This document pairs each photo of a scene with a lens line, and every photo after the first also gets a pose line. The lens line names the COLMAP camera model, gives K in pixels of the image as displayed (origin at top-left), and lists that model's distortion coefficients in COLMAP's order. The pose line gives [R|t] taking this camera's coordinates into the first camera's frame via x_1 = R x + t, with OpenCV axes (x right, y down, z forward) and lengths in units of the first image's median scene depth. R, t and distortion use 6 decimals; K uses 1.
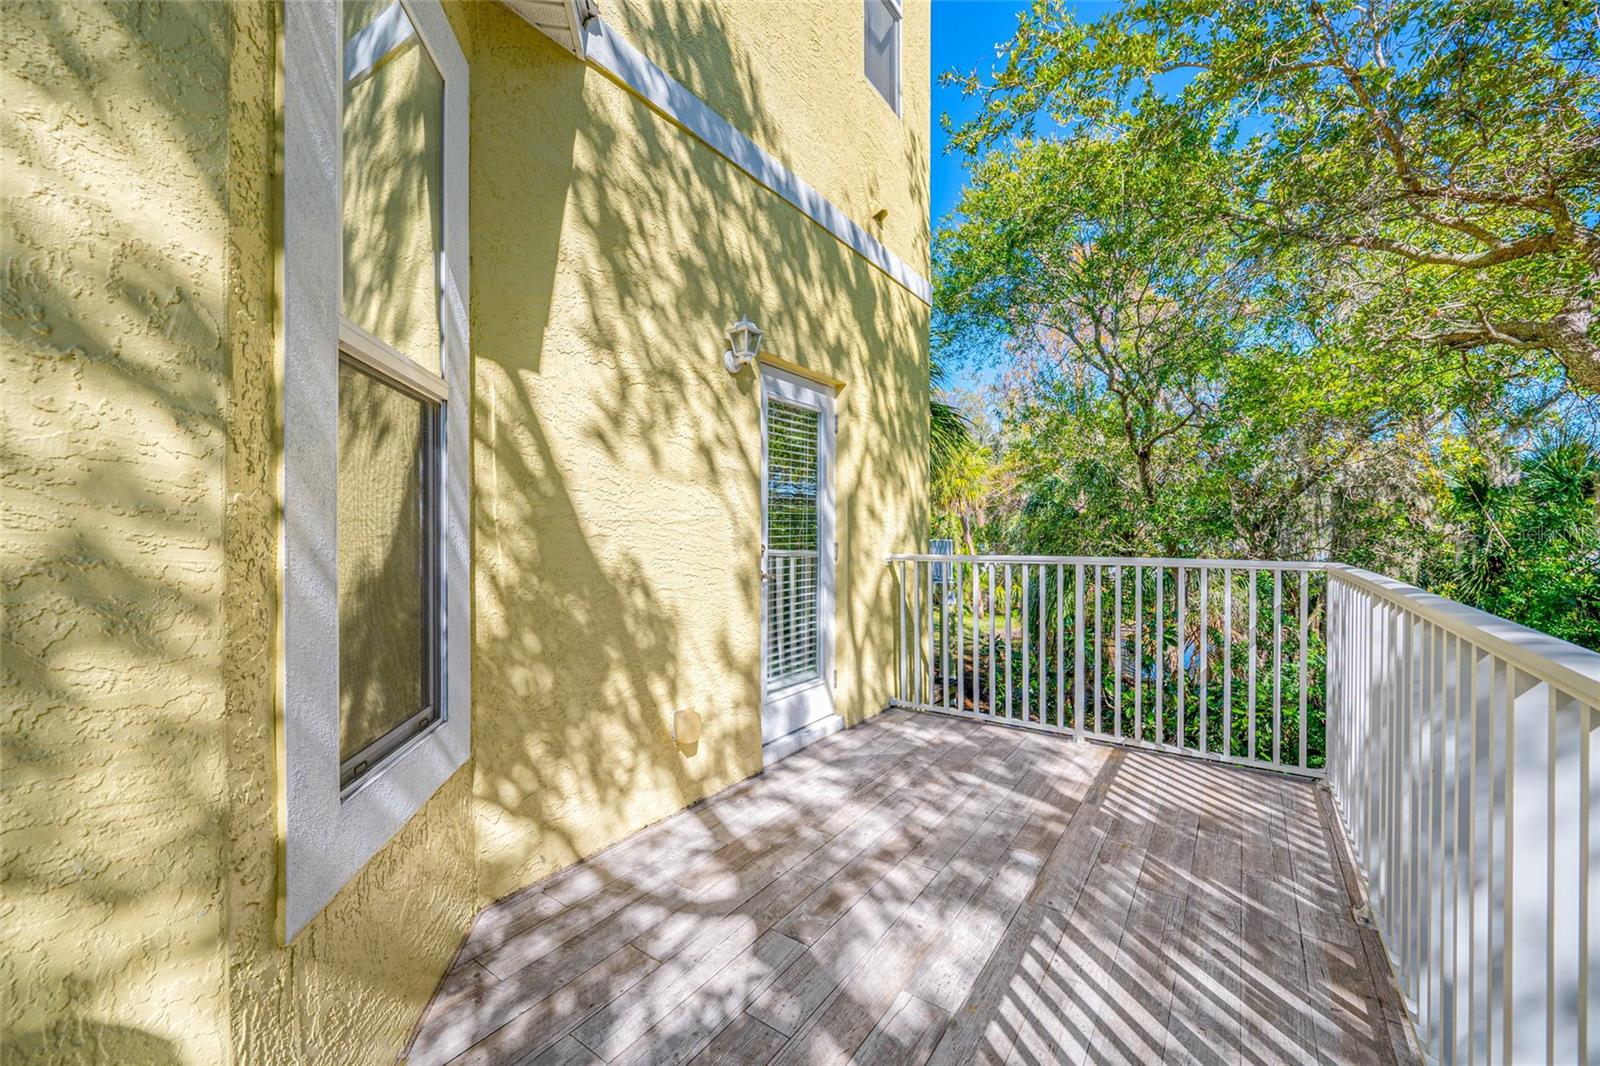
lens RADIAL K [[627.2, 0, 801.6], [0, 627.2, 526.0], [0, 0, 1]] dist [0.006450, 0.000058]
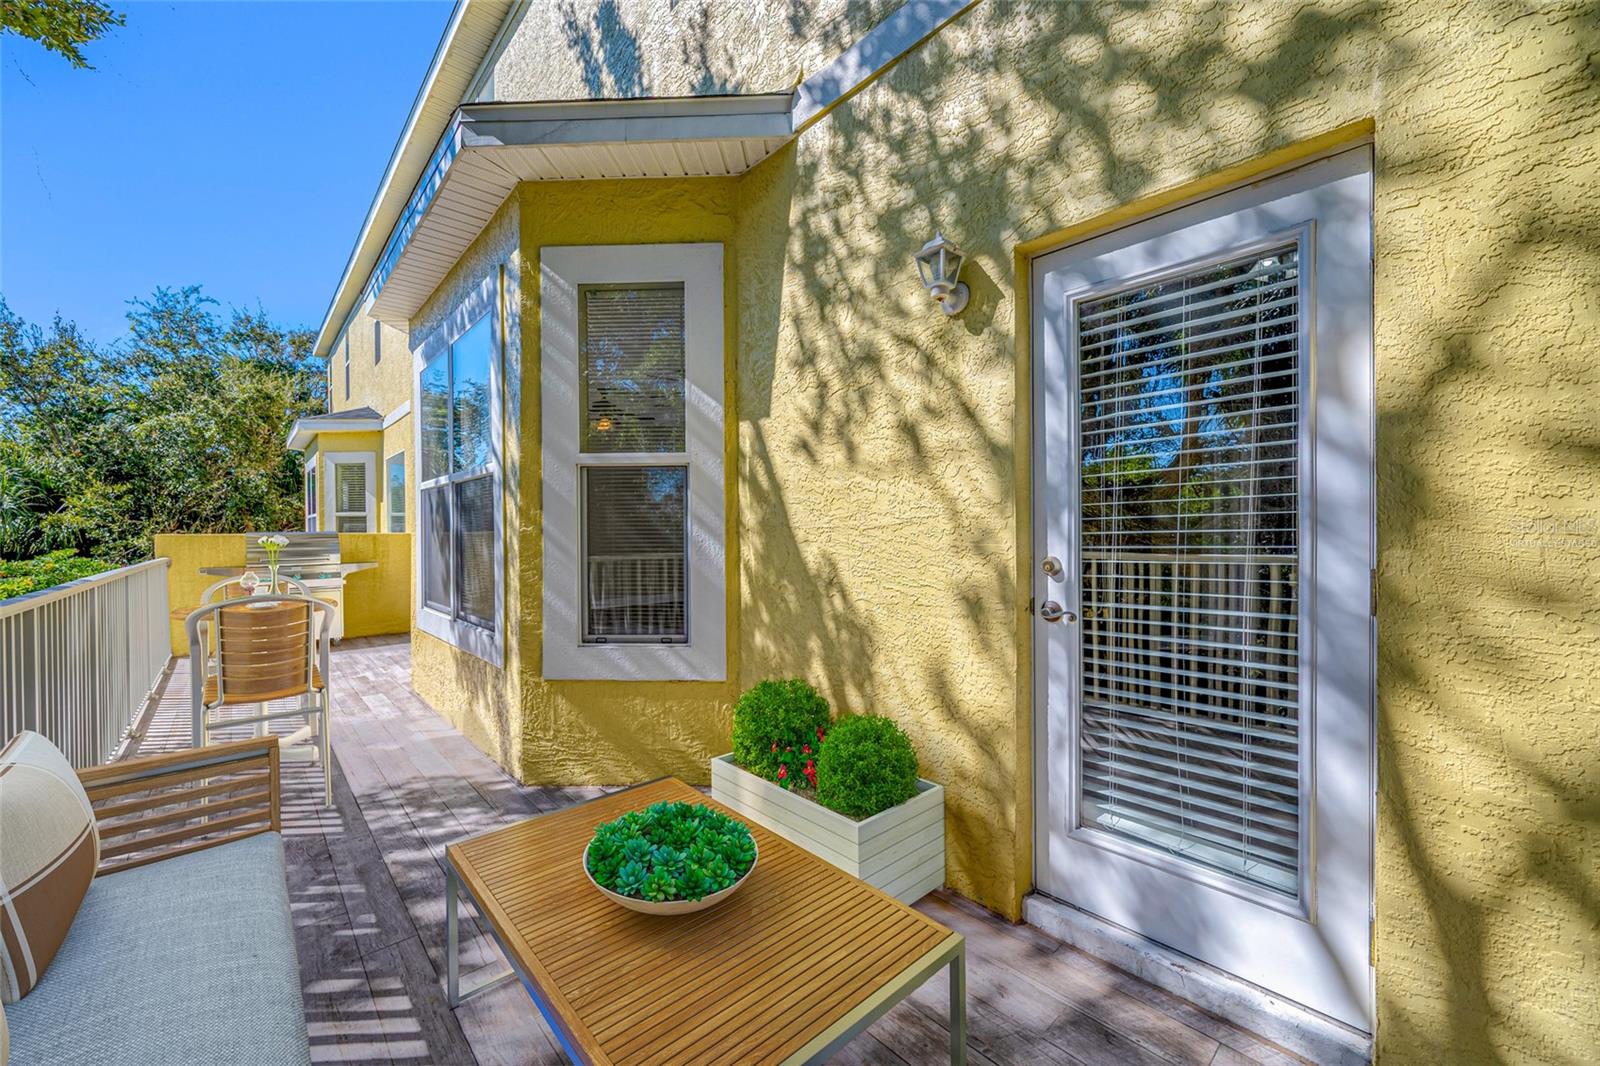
lens RADIAL K [[636.2, 0, 797.0], [0, 636.2, 524.8], [0, 0, 1]] dist [-0.001765, 0.000260]
pose [[-0.226173, -0.014758, -0.973975, 0.718686], [0.009566, 0.999803, -0.017371, 0.014079], [0.974040, -0.013246, -0.225987, 1.134207]]
